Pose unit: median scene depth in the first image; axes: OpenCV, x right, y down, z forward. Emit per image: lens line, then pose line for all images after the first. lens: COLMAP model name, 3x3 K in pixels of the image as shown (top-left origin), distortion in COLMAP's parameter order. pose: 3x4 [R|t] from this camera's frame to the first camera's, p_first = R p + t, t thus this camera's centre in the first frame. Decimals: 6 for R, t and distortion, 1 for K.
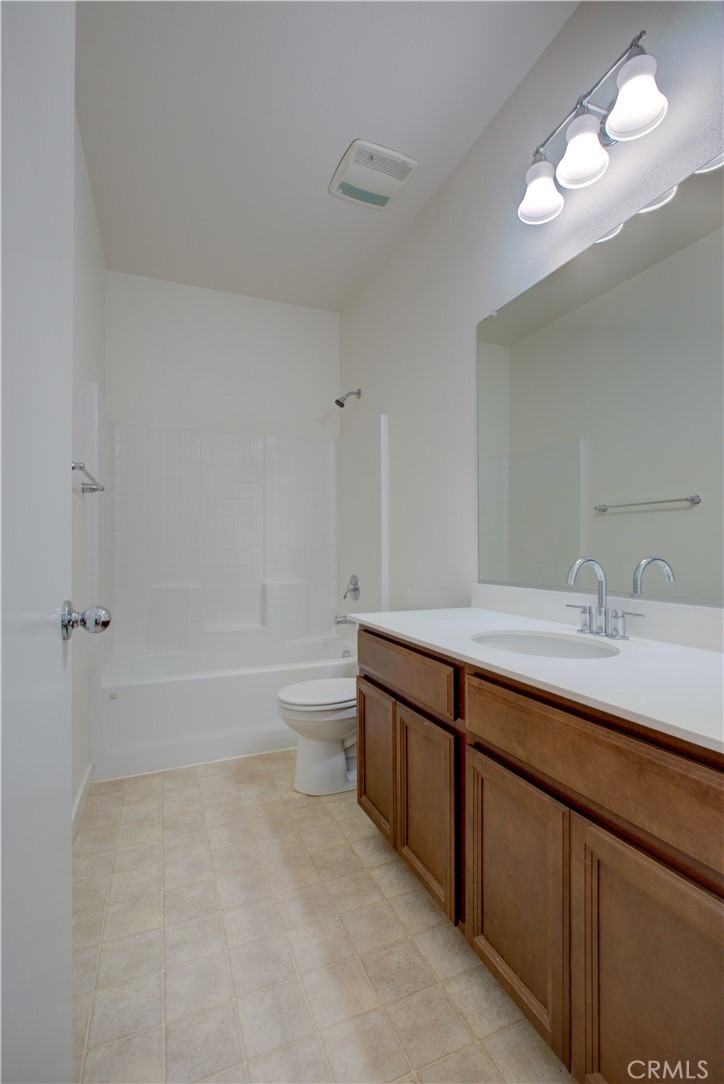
lens RADIAL K [[503.8, 0, 362.0], [0, 503.8, 542.0], [0, 0, 1]] dist [-0.001270, 0.001560]
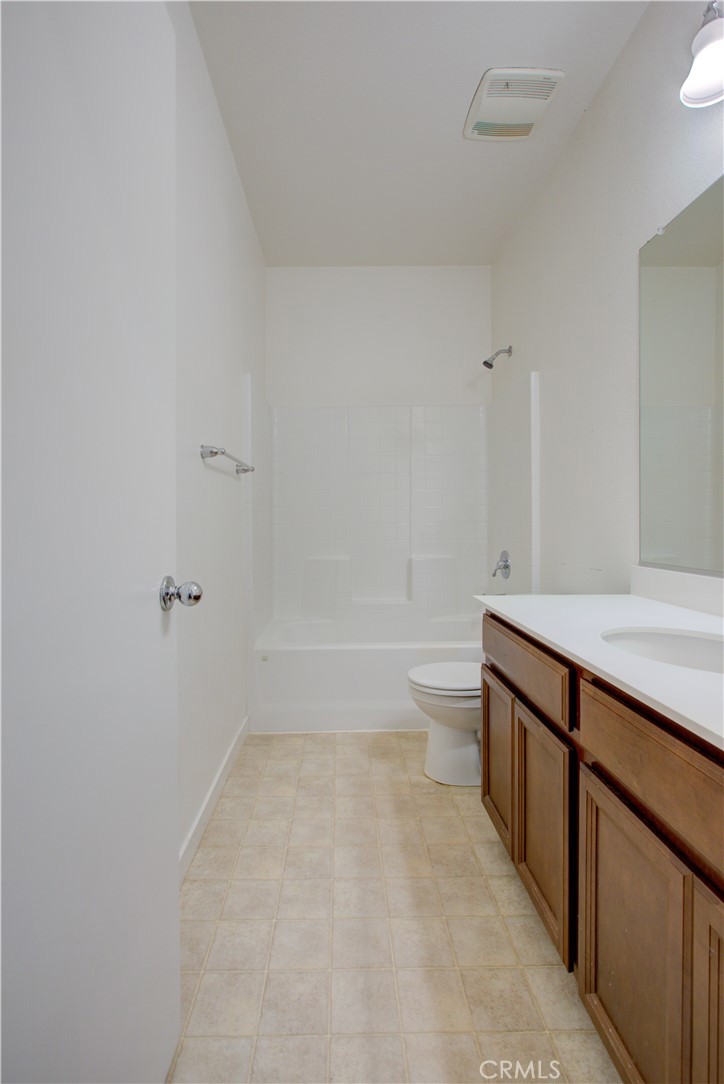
lens RADIAL K [[514.3, 0, 348.9], [0, 514.3, 519.2], [0, 0, 1]] dist [-0.002460, 0.001508]
pose [[0.922186, -0.003693, -0.386729, 0.151553], [0.010071, 0.999845, 0.014467, -0.015281], [0.386615, -0.017236, 0.922080, 0.057756]]
